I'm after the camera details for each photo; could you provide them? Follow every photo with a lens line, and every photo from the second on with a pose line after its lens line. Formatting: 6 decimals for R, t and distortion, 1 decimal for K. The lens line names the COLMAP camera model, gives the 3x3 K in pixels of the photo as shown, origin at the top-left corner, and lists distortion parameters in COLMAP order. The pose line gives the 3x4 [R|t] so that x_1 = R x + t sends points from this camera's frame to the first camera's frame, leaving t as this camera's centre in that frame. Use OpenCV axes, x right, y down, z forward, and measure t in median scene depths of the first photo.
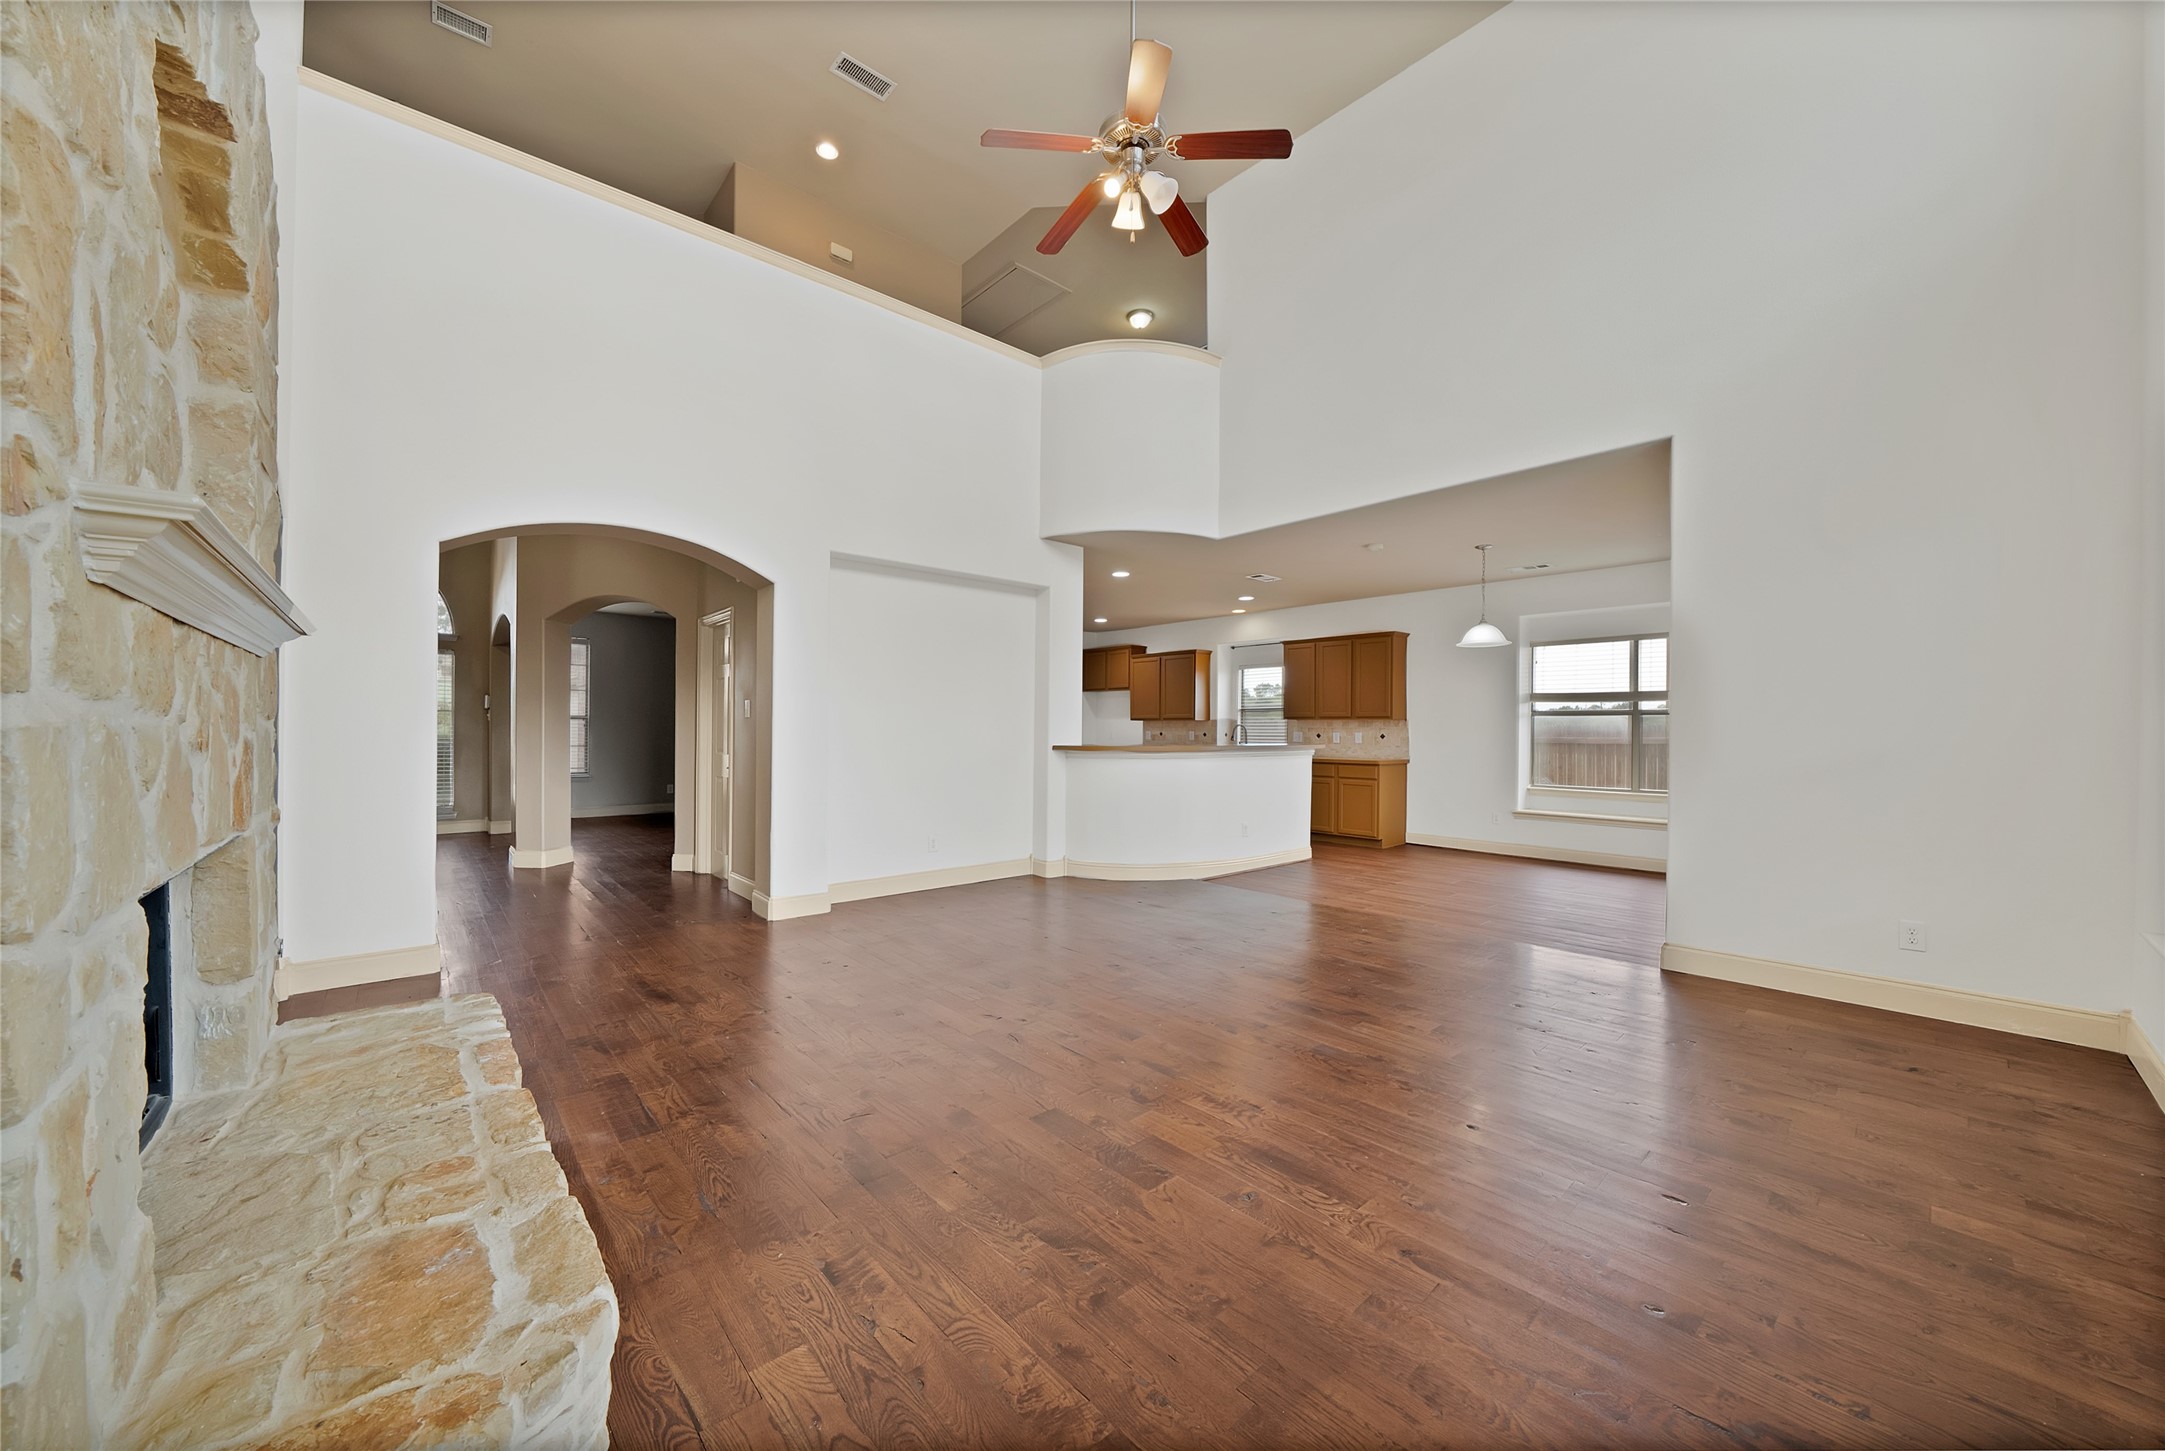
lens RADIAL K [[775.9, 0, 1082.5], [0, 775.9, 725.5], [0, 0, 1]] dist [0.000234, 0.000003]
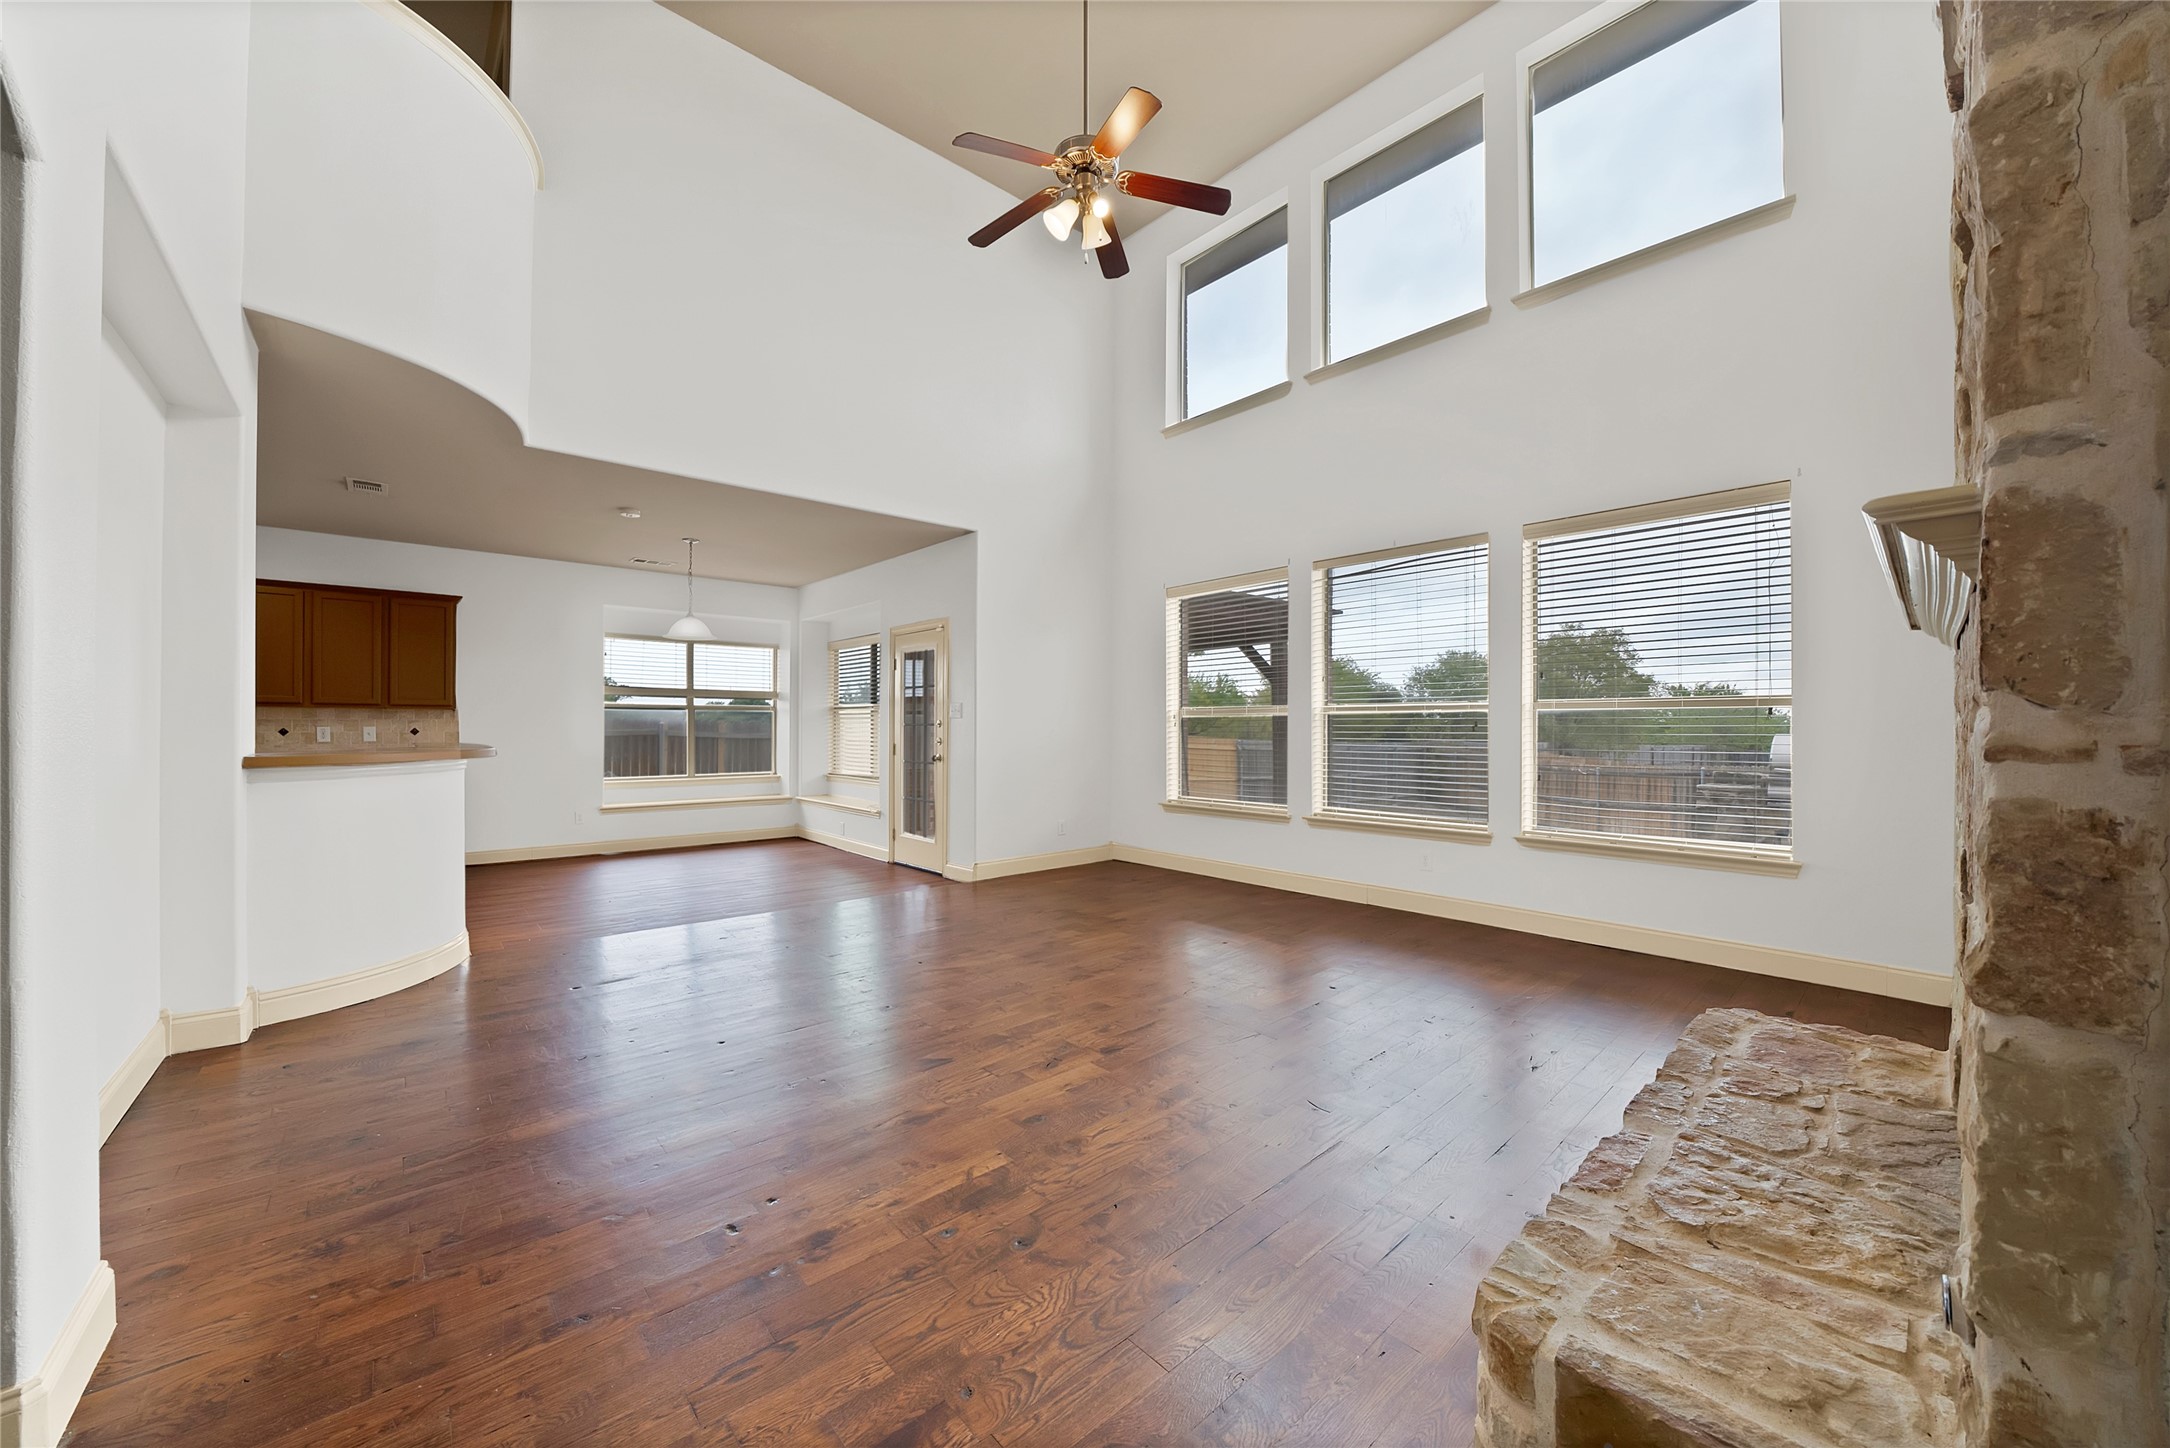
lens RADIAL K [[784.9, 0, 1077.1], [0, 784.9, 735.9], [0, 0, 1]] dist [-0.013453, 0.000020]
pose [[0.001169, -0.015690, 0.999876, -0.426857], [-0.007705, 0.999847, 0.015698, 0.001882], [-0.999970, -0.007722, 0.001048, 0.432099]]
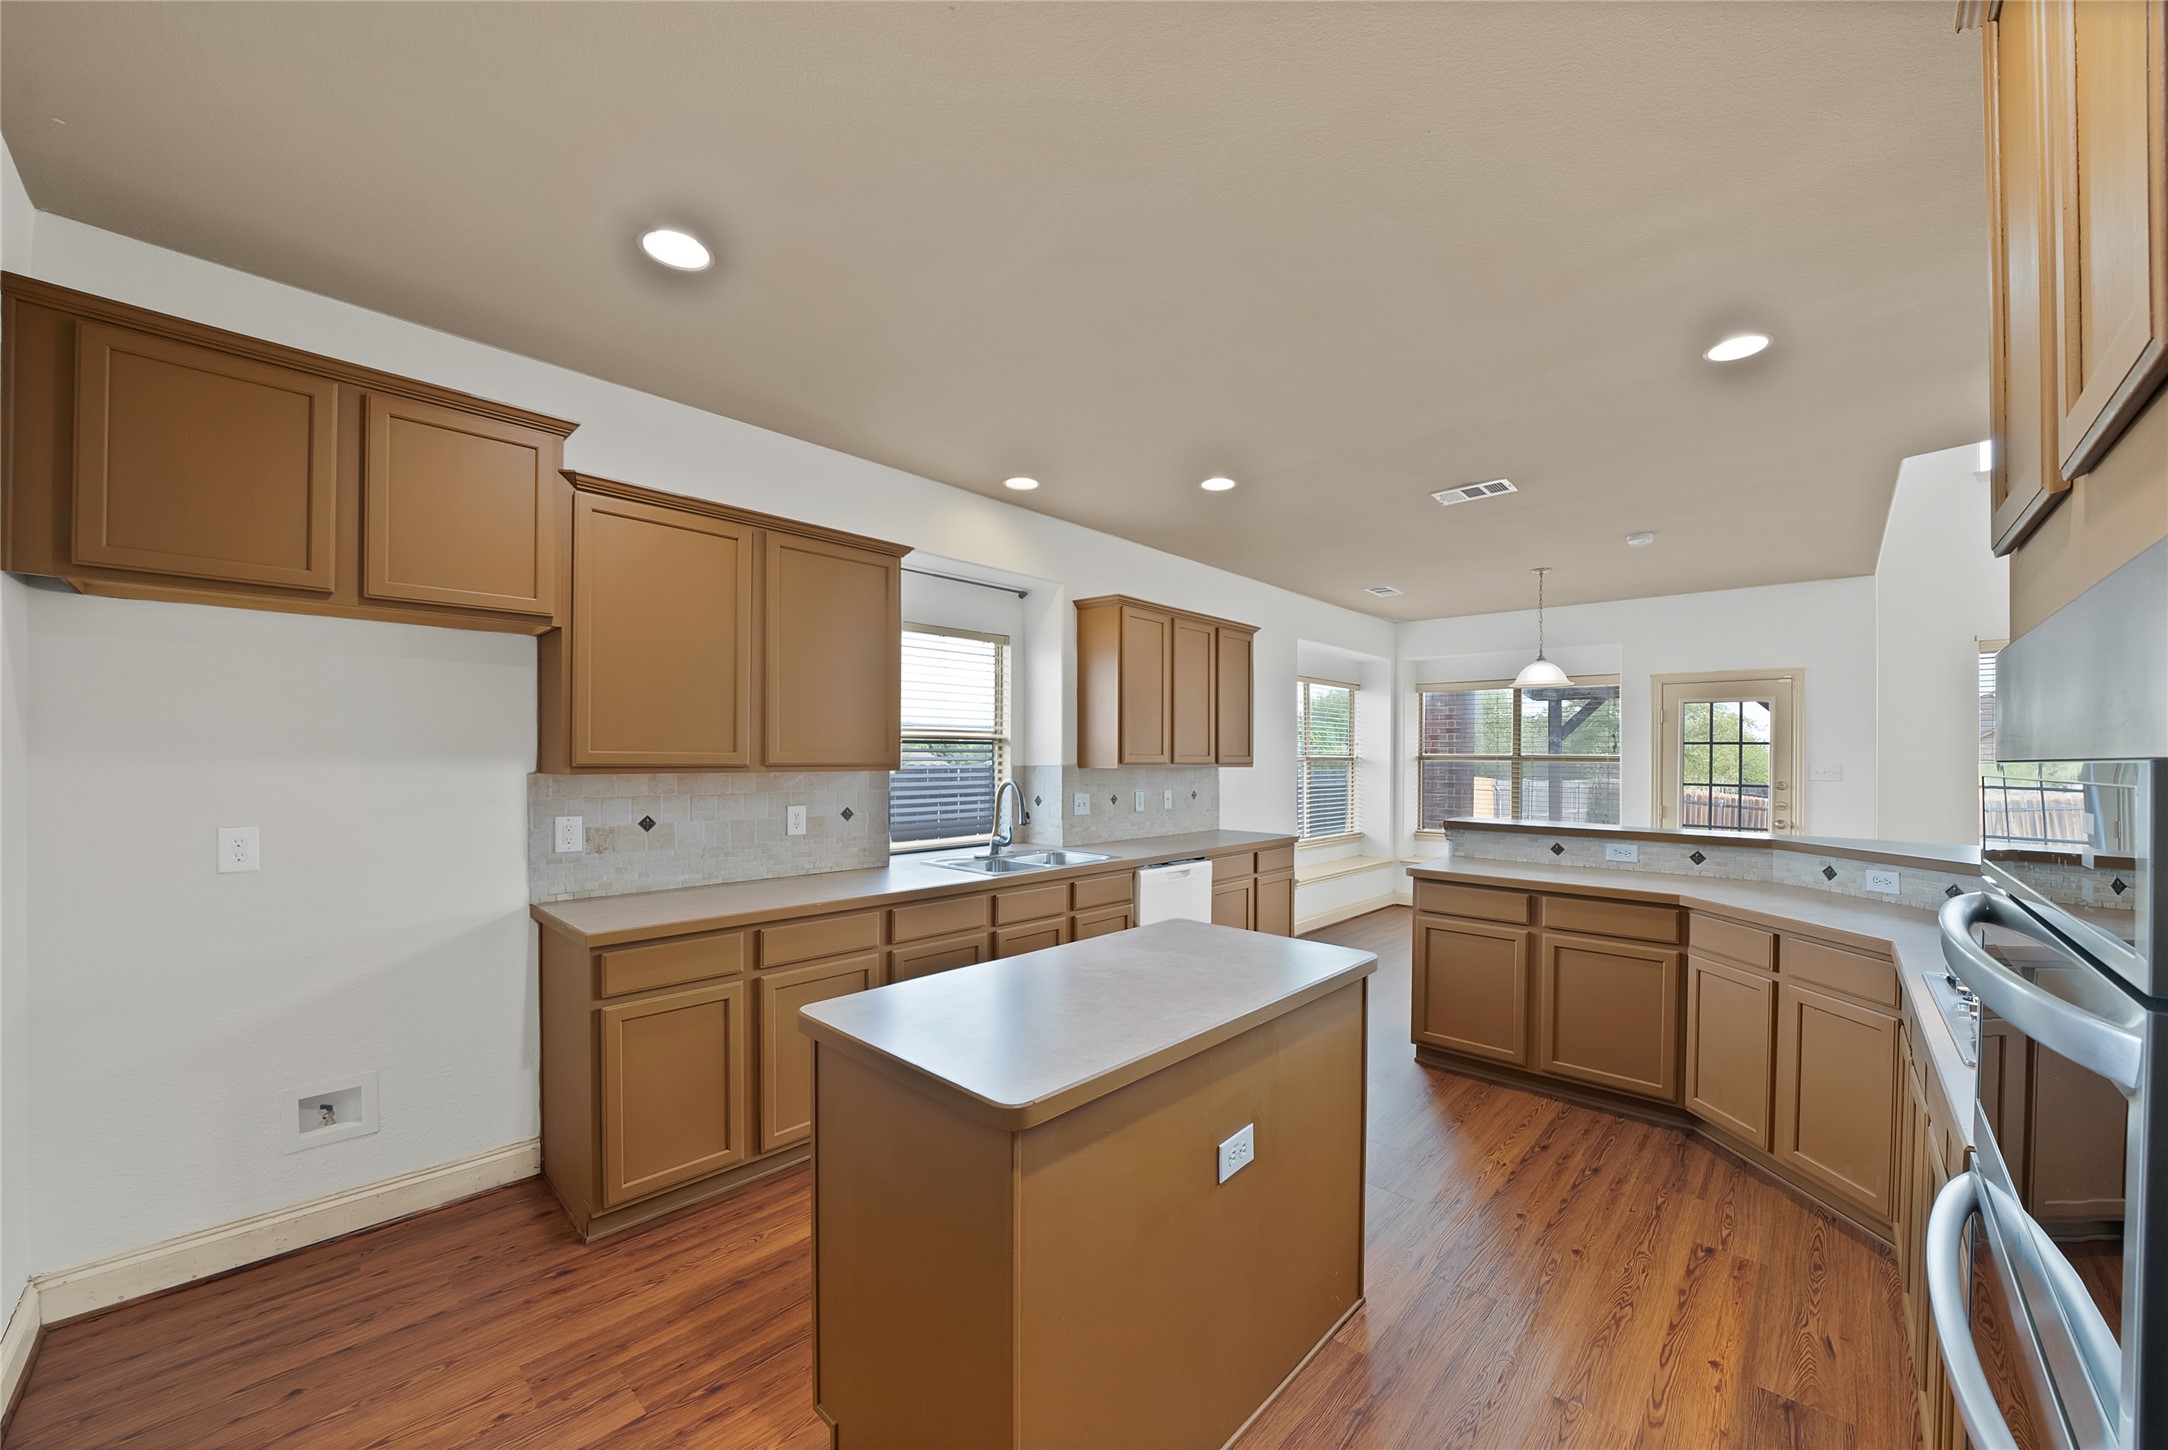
lens RADIAL K [[800.6, 0, 1084.3], [0, 800.6, 746.0], [0, 0, 1]] dist [-0.014687, 0.000336]
pose [[-0.093555, 0.002942, 0.995610, -0.251998], [-0.017444, 0.999837, -0.004593, -0.023129], [-0.995461, -0.017797, -0.093488, 1.355638]]
